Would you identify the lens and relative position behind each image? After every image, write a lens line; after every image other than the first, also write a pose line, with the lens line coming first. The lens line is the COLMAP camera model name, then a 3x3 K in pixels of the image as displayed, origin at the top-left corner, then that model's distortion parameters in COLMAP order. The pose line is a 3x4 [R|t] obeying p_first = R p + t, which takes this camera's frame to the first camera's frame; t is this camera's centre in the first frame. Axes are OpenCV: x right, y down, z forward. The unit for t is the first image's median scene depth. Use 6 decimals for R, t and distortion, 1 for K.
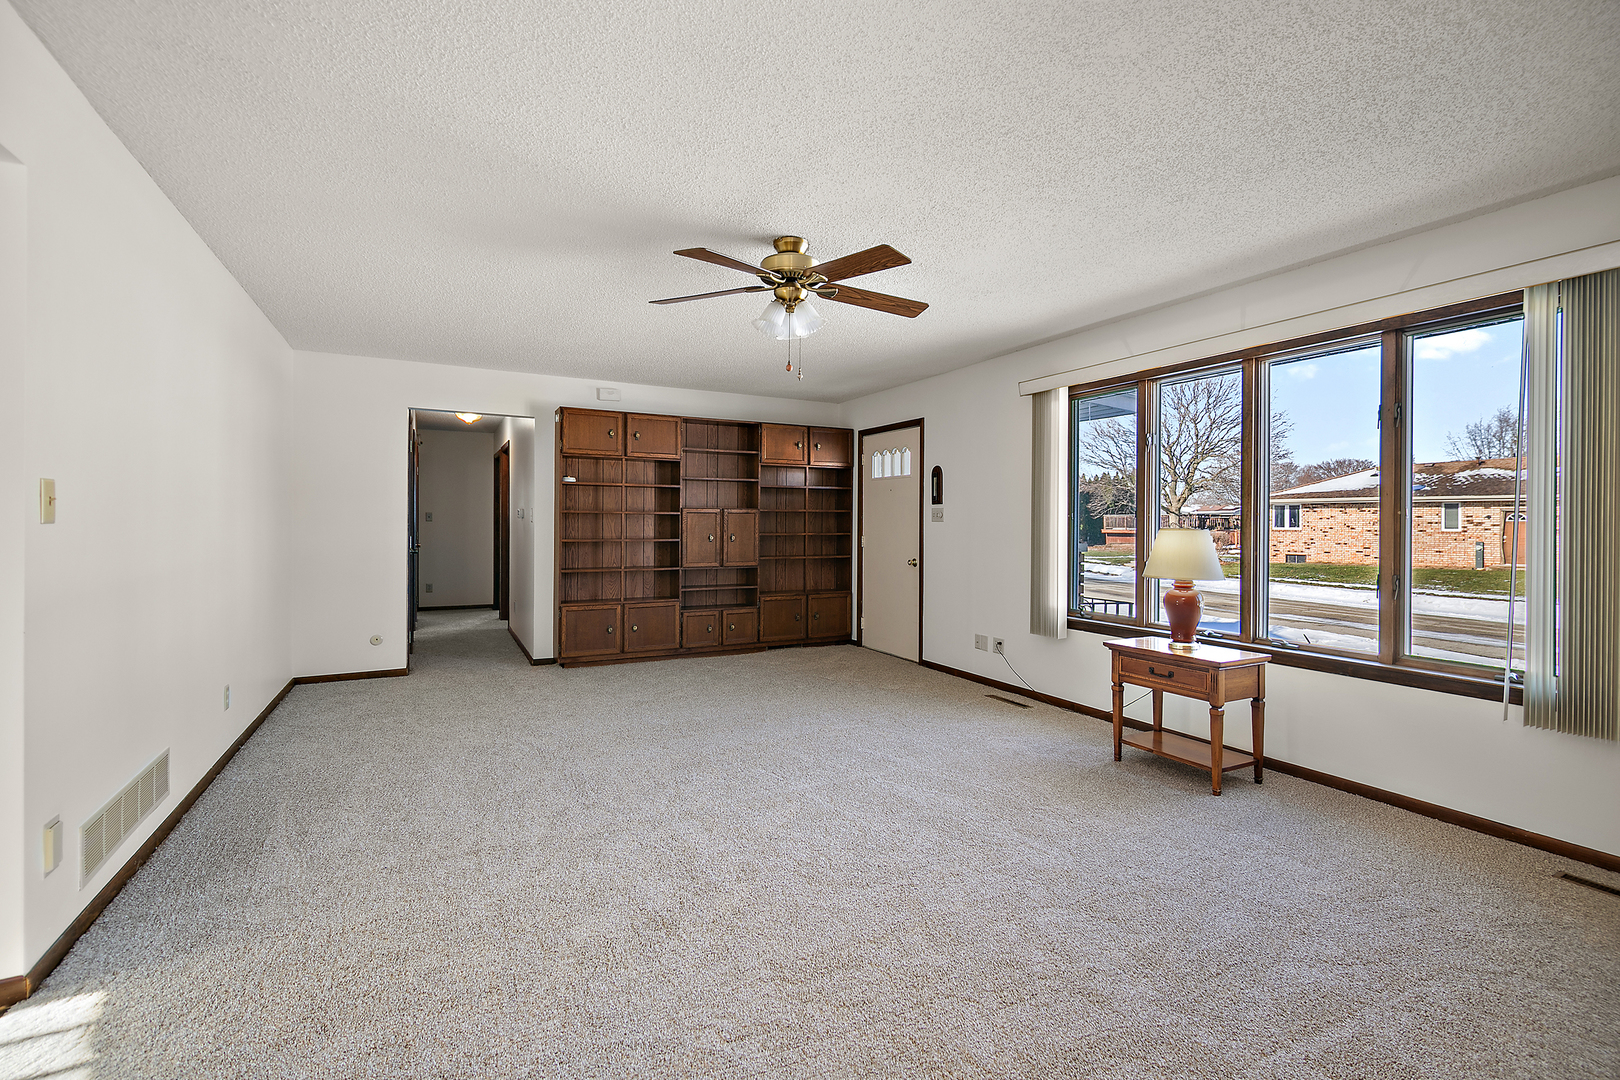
lens RADIAL K [[710.6, 0, 810.1], [0, 710.6, 526.8], [0, 0, 1]] dist [0.000212, 0.000118]
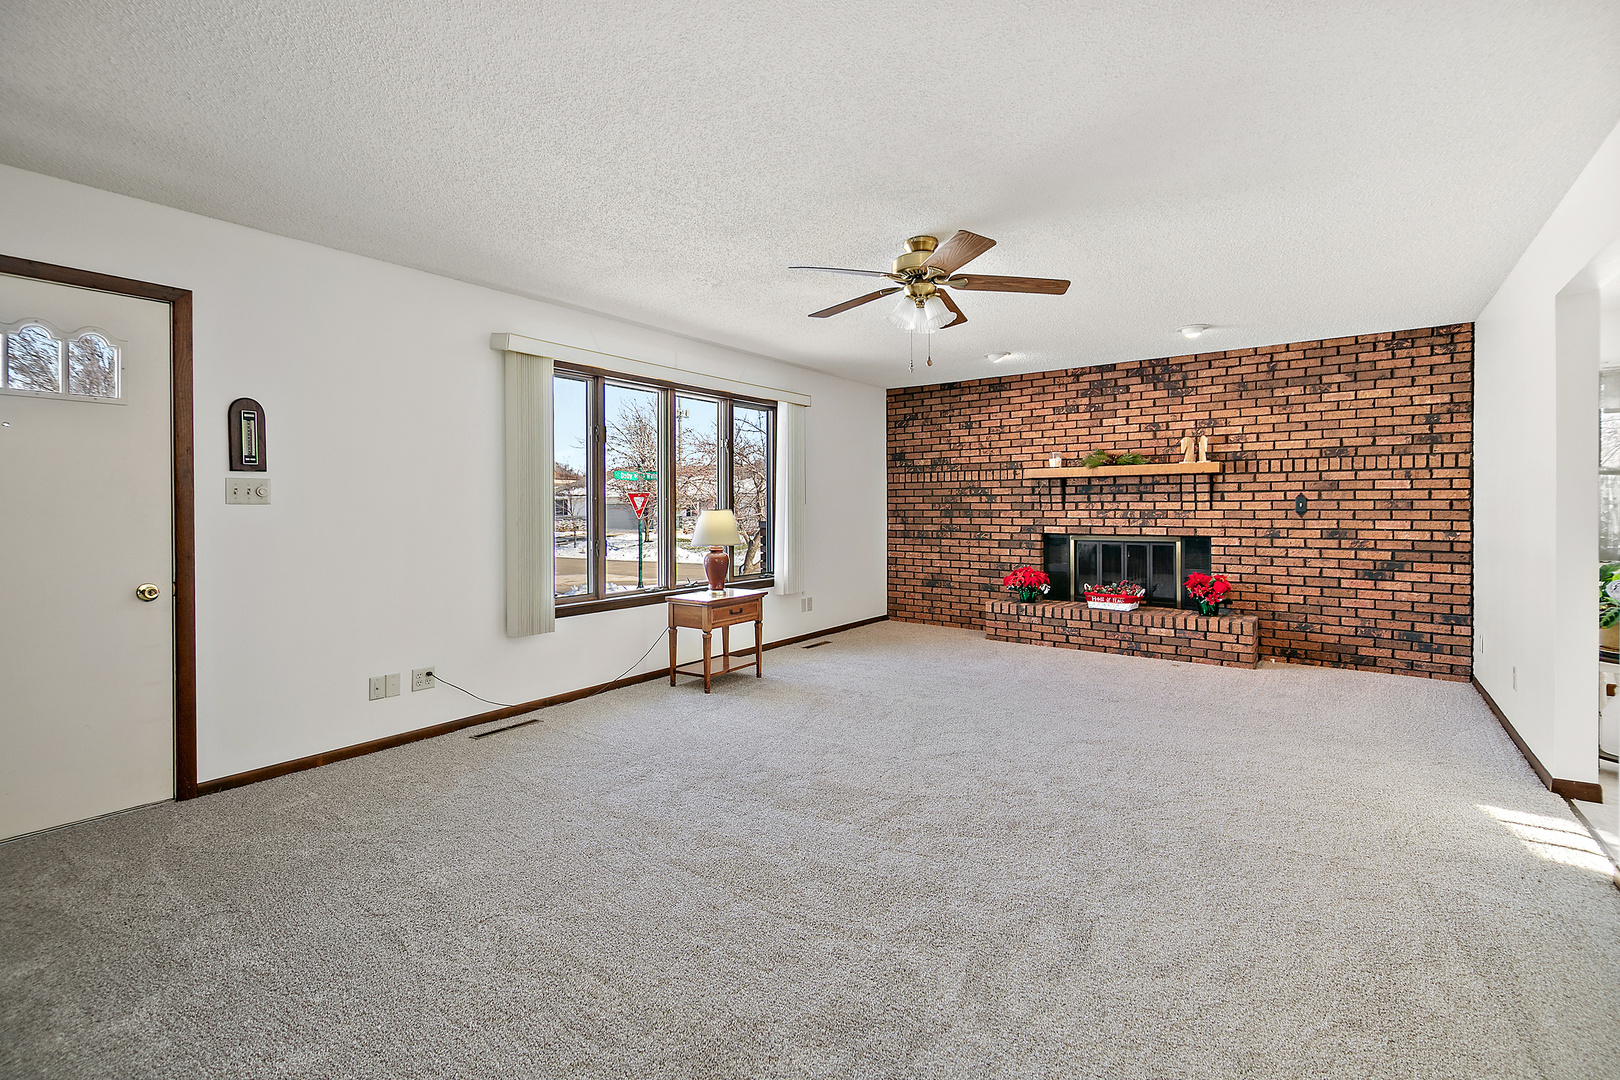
lens RADIAL K [[760.1, 0, 811.3], [0, 760.1, 508.6], [0, 0, 1]] dist [0.017323, -0.000075]
pose [[-0.444642, -0.008444, 0.895669, -0.683011], [0.006492, 0.999899, 0.012649, -0.010984], [-0.895685, 0.011439, -0.444542, 1.149811]]
